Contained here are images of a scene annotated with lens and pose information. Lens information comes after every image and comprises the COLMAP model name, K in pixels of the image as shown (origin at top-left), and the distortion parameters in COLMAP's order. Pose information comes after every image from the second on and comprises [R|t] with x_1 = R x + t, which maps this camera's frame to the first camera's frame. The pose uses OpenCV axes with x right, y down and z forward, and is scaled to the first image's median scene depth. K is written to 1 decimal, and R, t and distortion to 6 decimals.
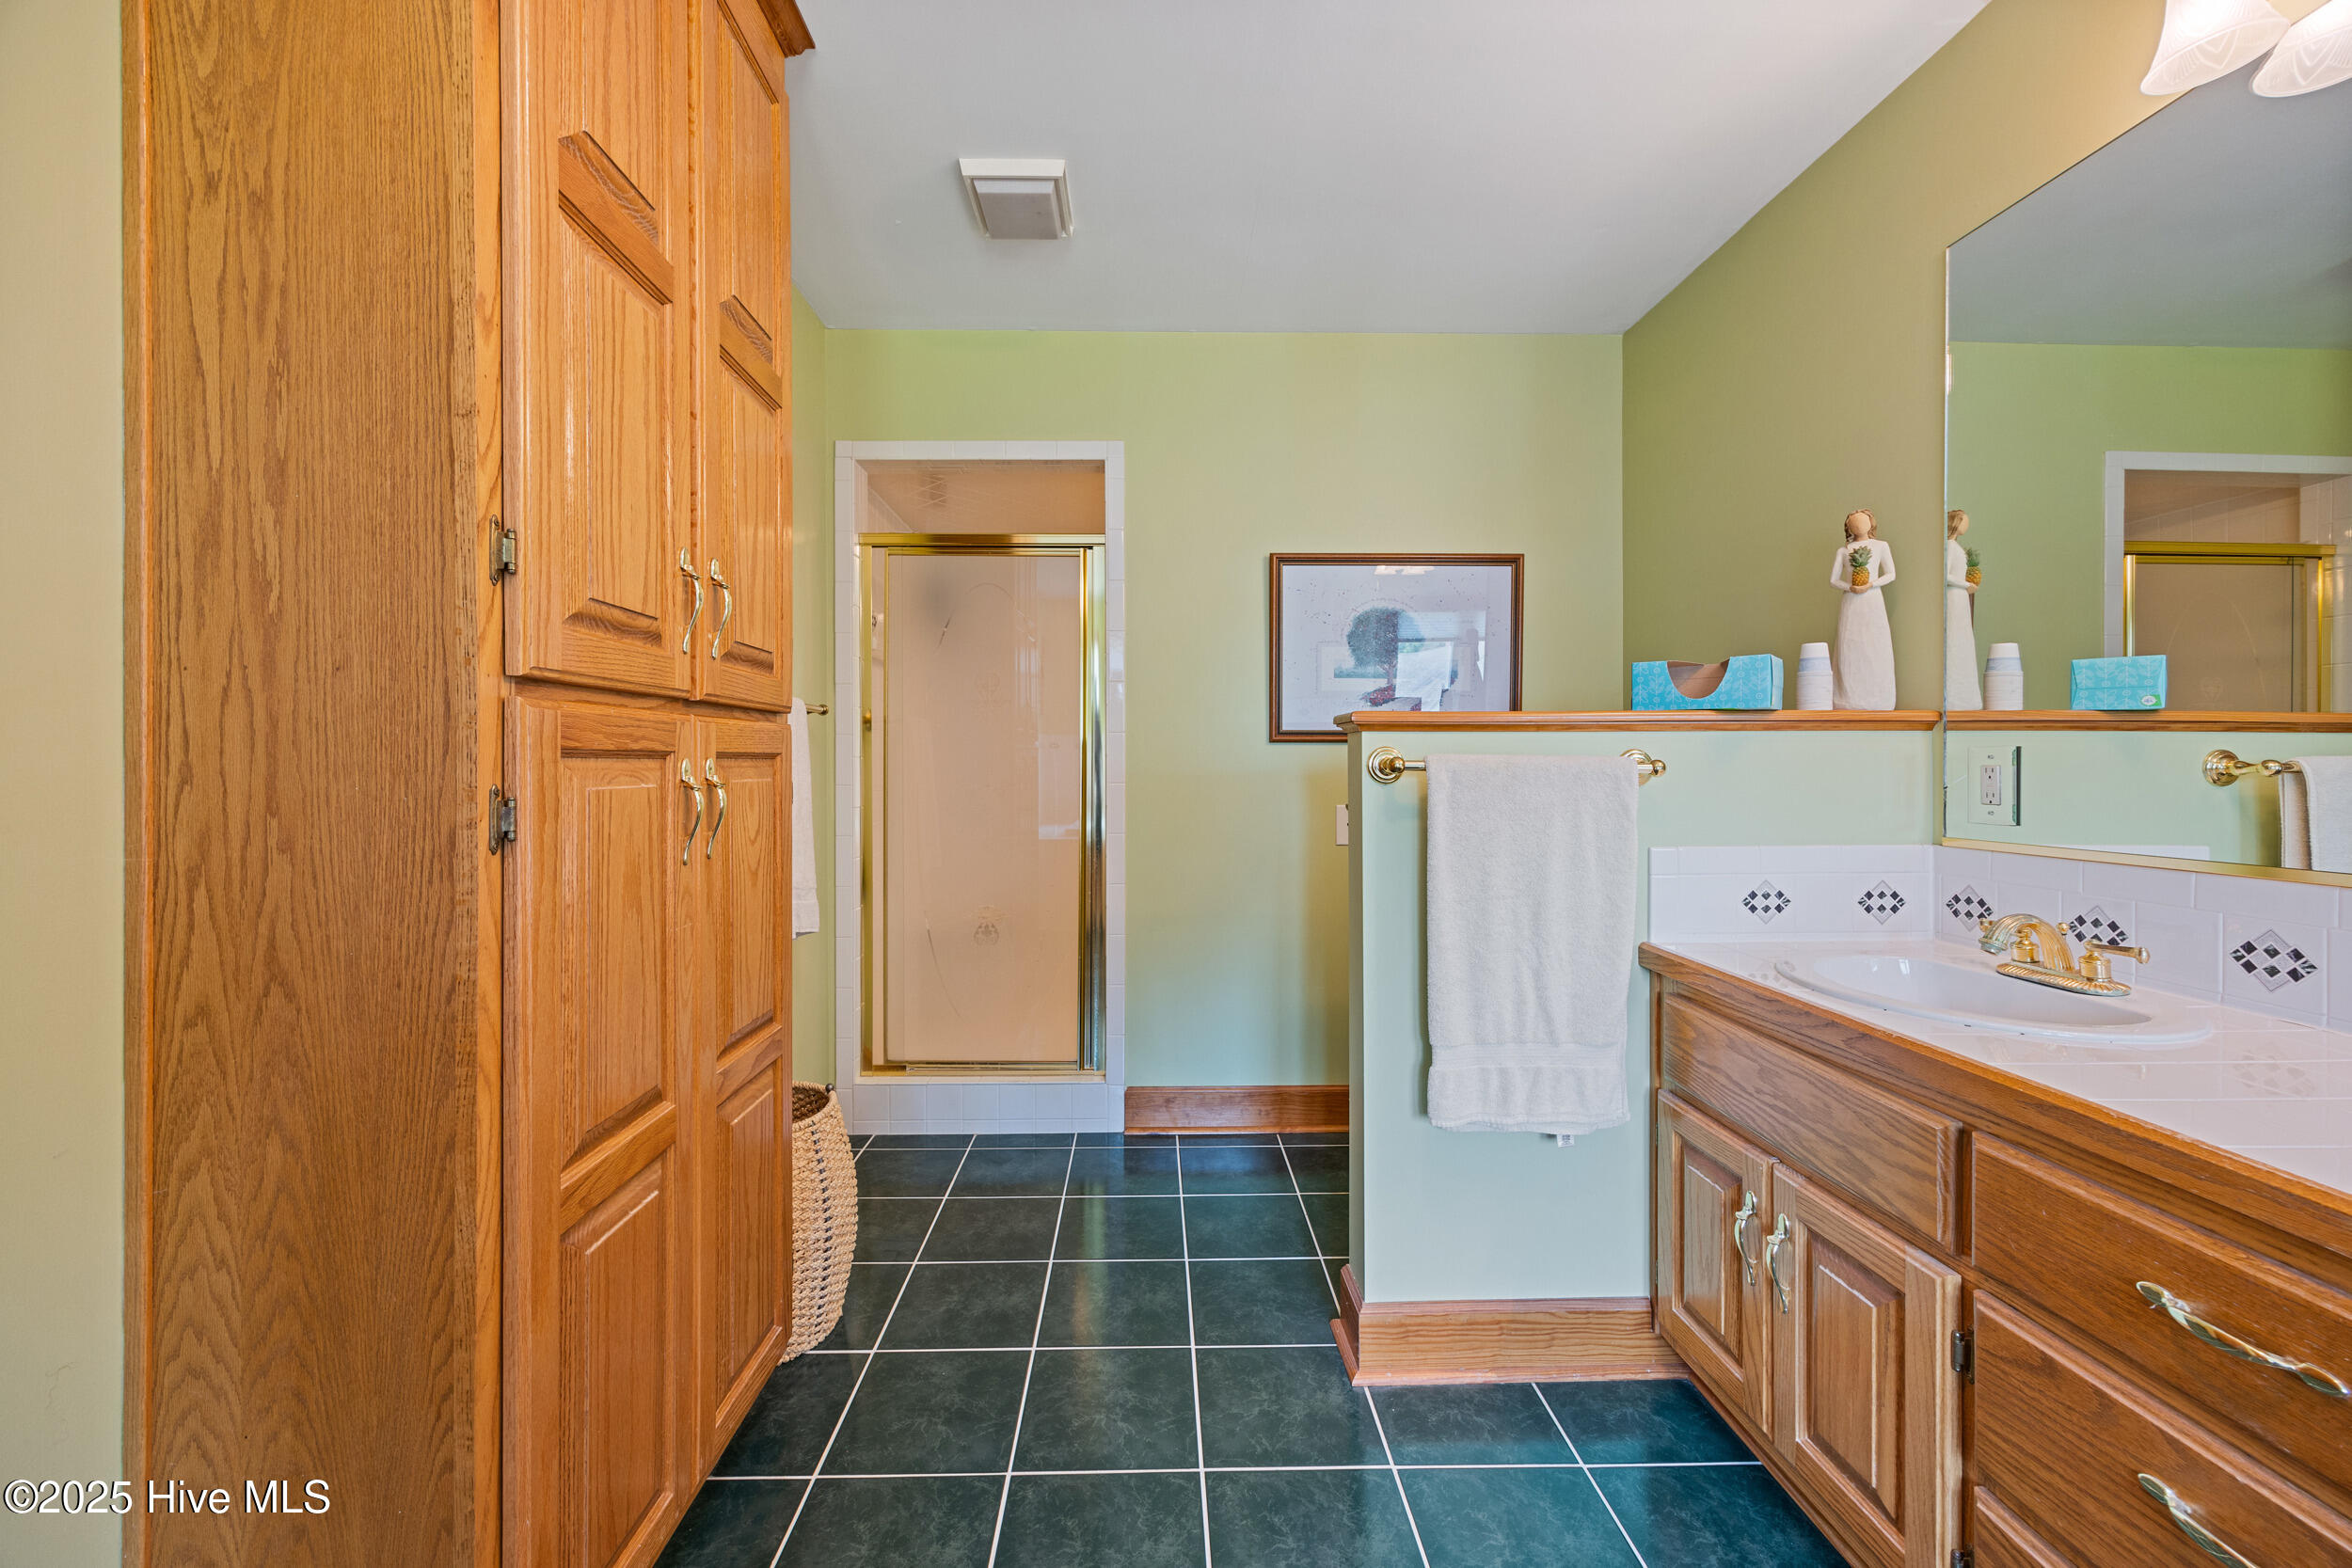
lens RADIAL K [[911.9, 0, 1160.2], [0, 911.9, 777.7], [0, 0, 1]] dist [0.000387, 0.000179]
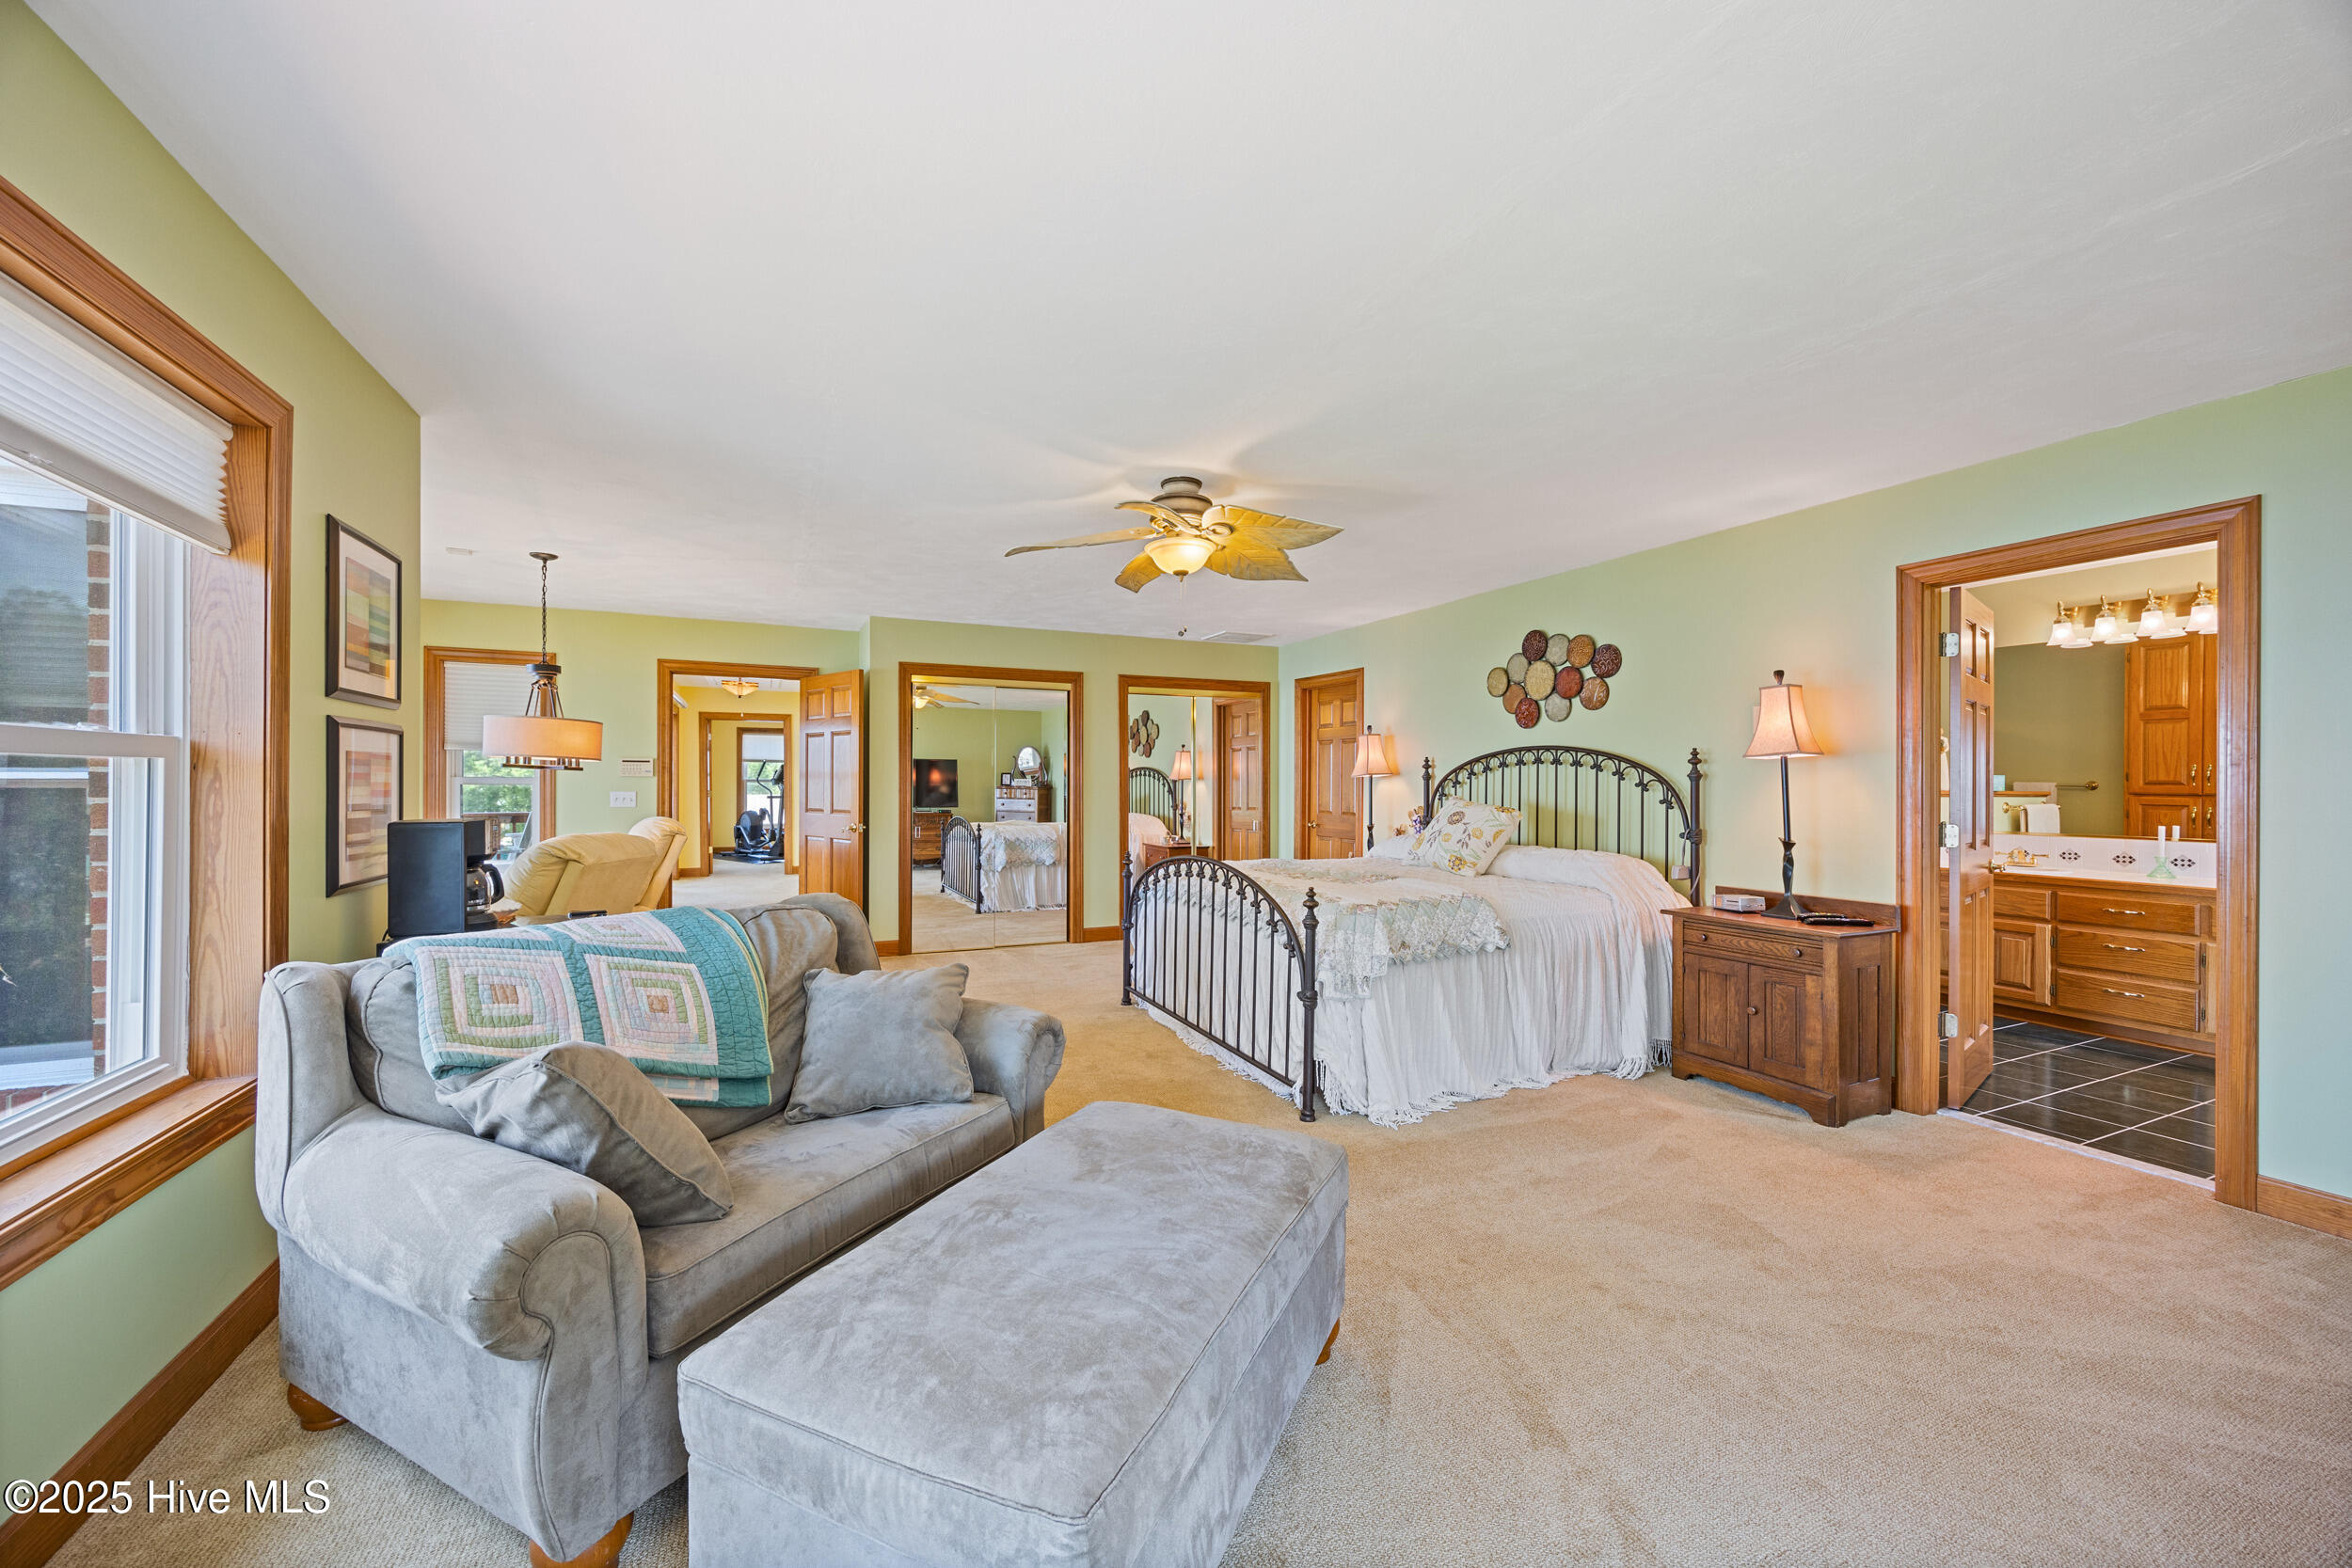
lens RADIAL K [[911.9, 0, 1173.9], [0, 911.9, 787.0], [0, 0, 1]] dist [0.000387, 0.000179]
pose [[0.914219, 0.000624, 0.405219, -4.690728], [0.001561, 0.999986, -0.005061, -0.117257], [-0.405216, 0.005259, 0.914206, -1.310116]]
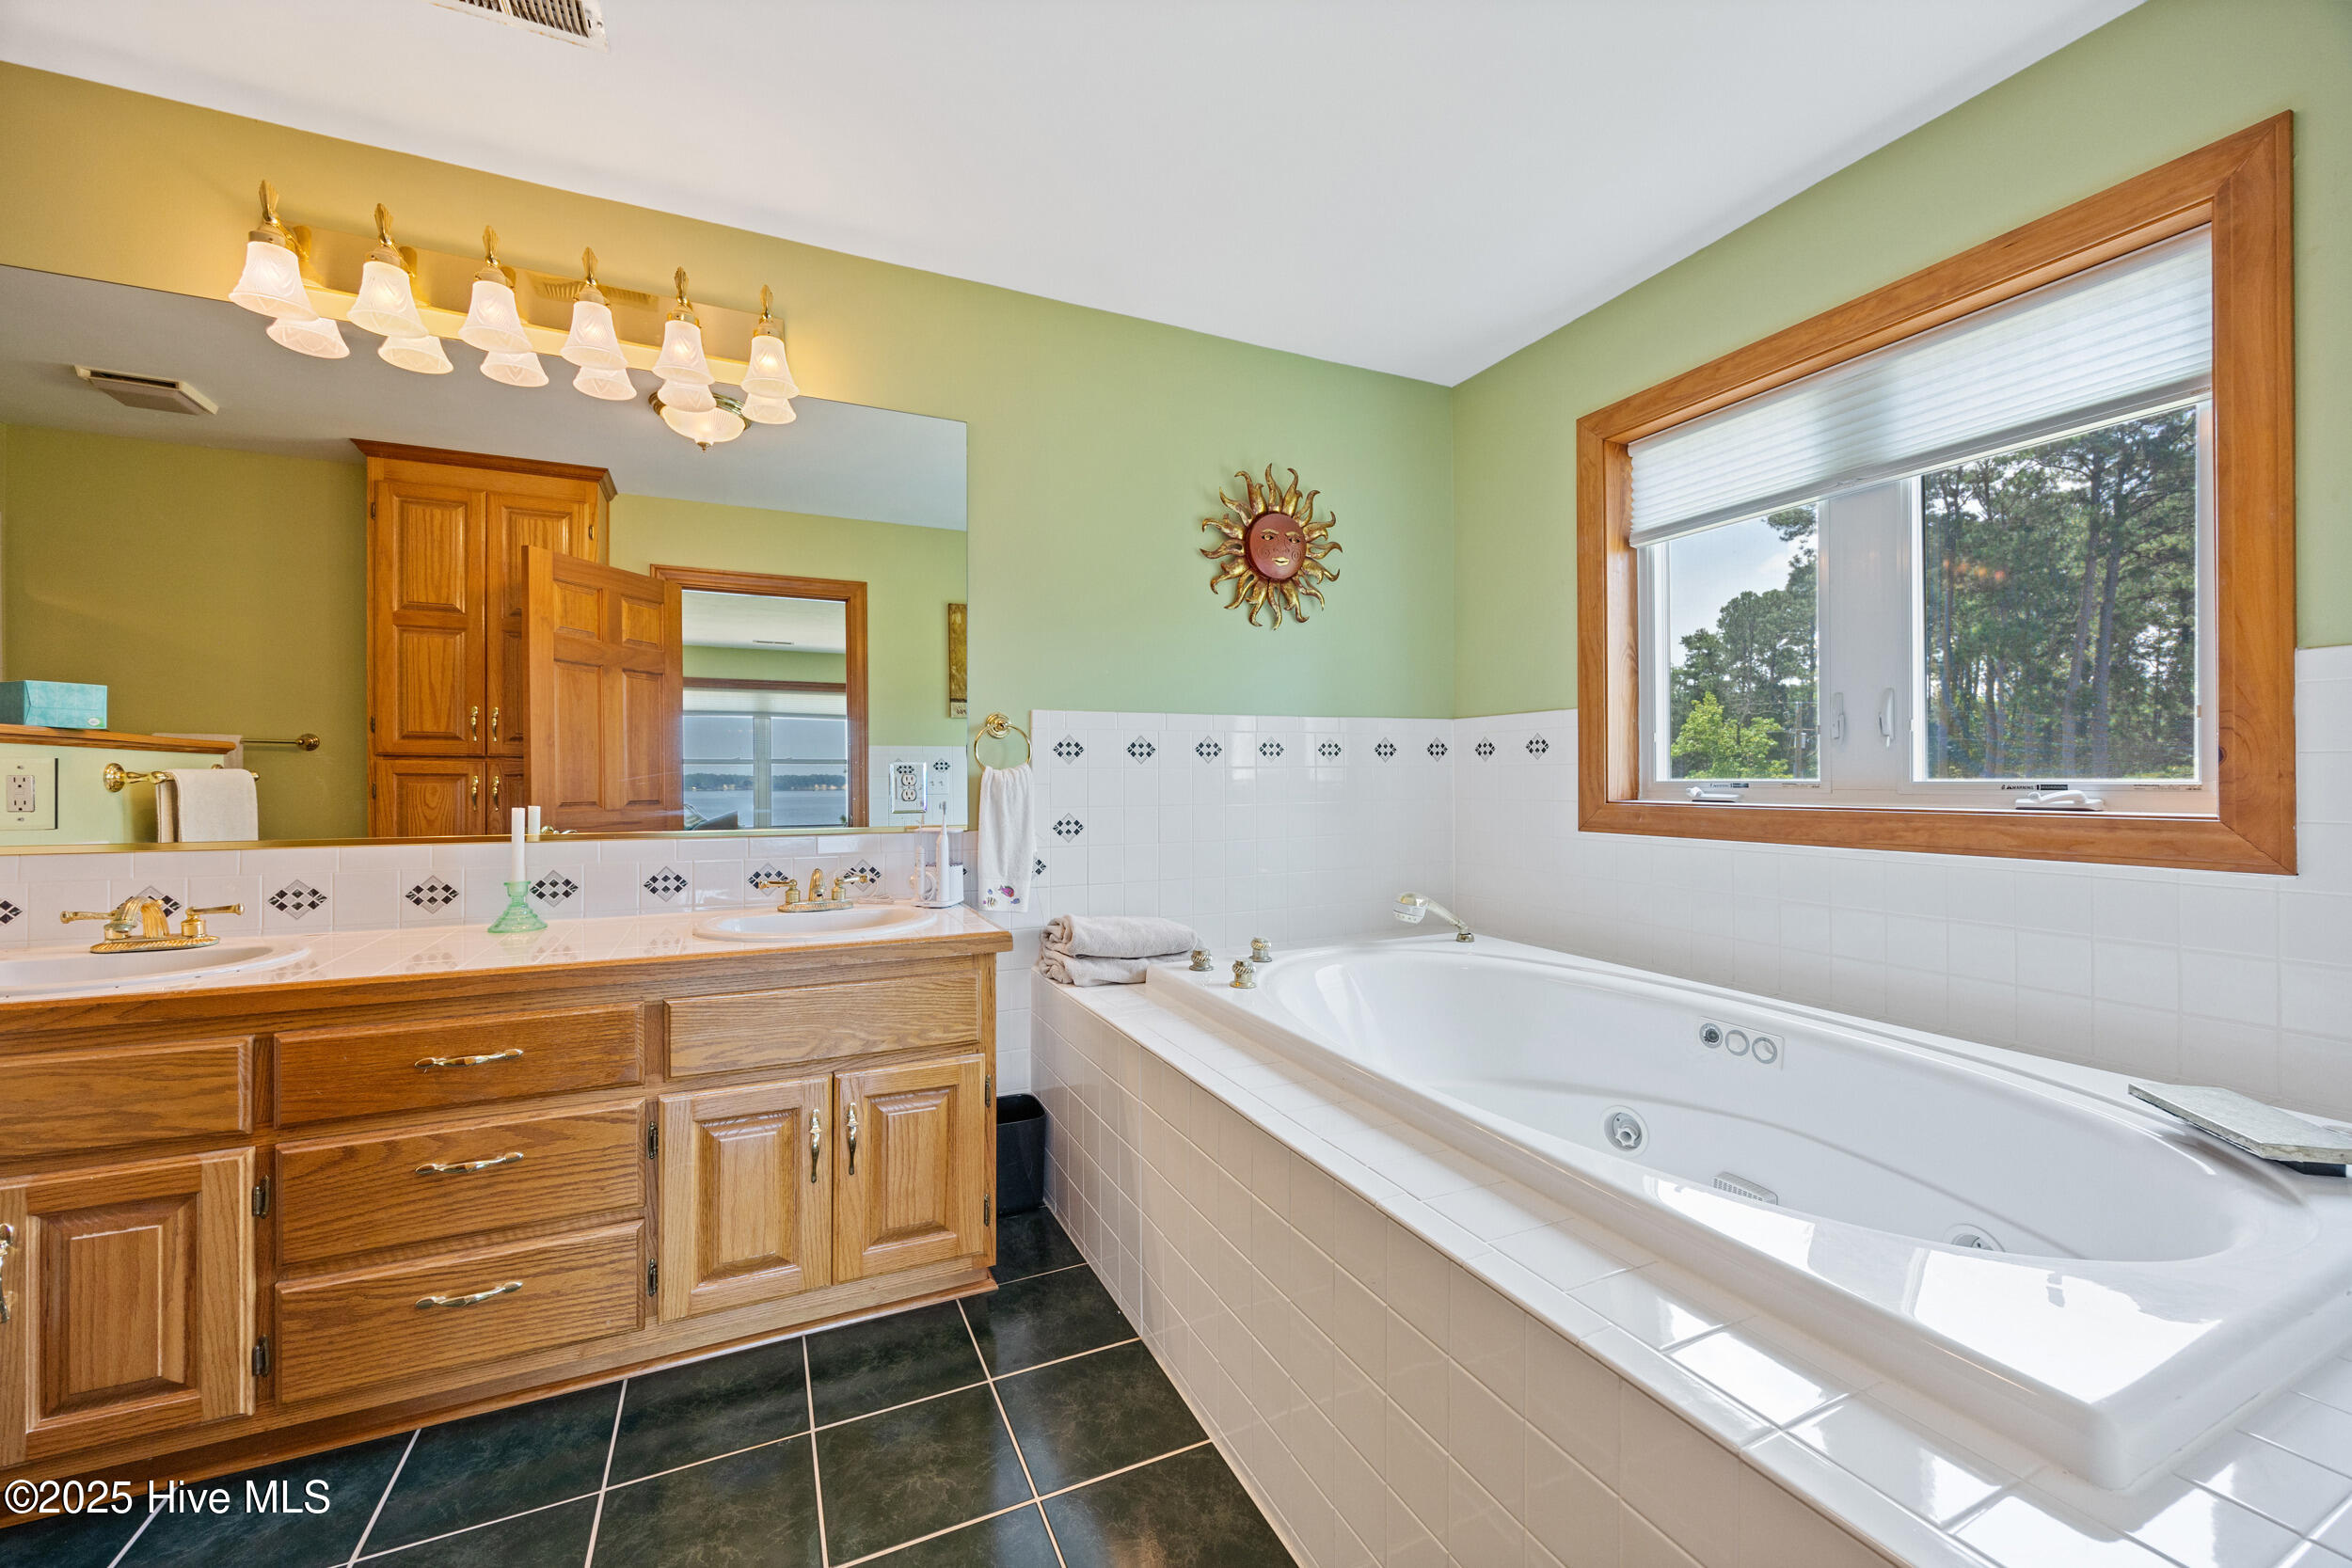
lens RADIAL K [[911.9, 0, 1168.4], [0, 911.9, 780.4], [0, 0, 1]] dist [0.000387, 0.000179]
pose [[-0.406755, -0.003612, 0.913530, -0.896036], [0.008313, 0.999936, 0.007655, -0.006289], [-0.913499, 0.010707, -0.406699, 0.277943]]
